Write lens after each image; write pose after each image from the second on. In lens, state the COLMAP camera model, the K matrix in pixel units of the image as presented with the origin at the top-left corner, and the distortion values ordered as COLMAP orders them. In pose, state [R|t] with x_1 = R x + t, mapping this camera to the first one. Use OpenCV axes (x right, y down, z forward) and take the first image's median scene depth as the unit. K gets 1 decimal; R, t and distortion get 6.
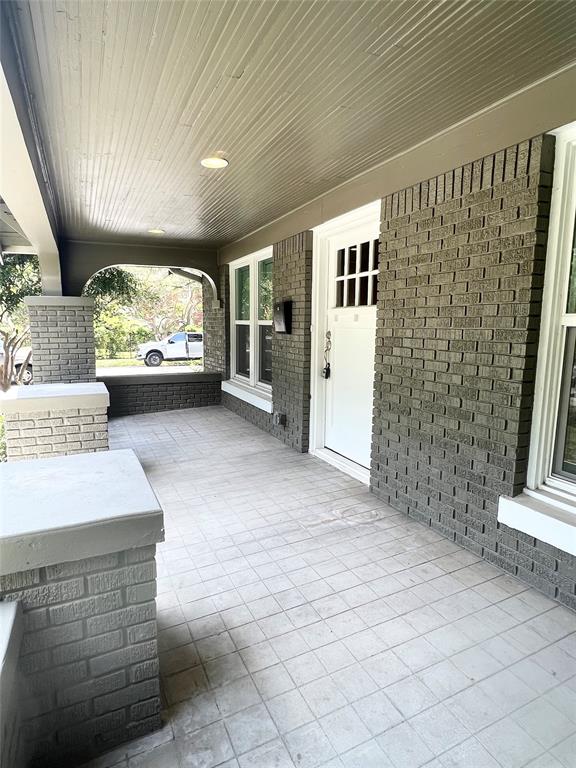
lens RADIAL K [[452.9, 0, 288.0], [0, 452.9, 386.9], [0, 0, 1]] dist [-0.007171, -0.000577]
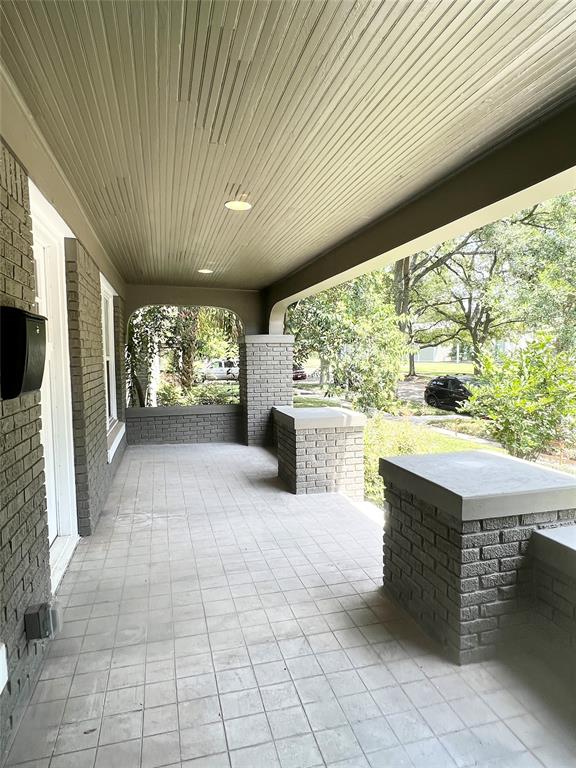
lens RADIAL K [[452.9, 0, 287.3], [0, 452.9, 385.0], [0, 0, 1]] dist [-0.007171, -0.000577]
pose [[-0.987334, -0.012445, 0.158164, -0.409918], [0.020610, 0.978411, 0.205641, -0.288635], [-0.157309, 0.206296, -0.965762, 1.921590]]
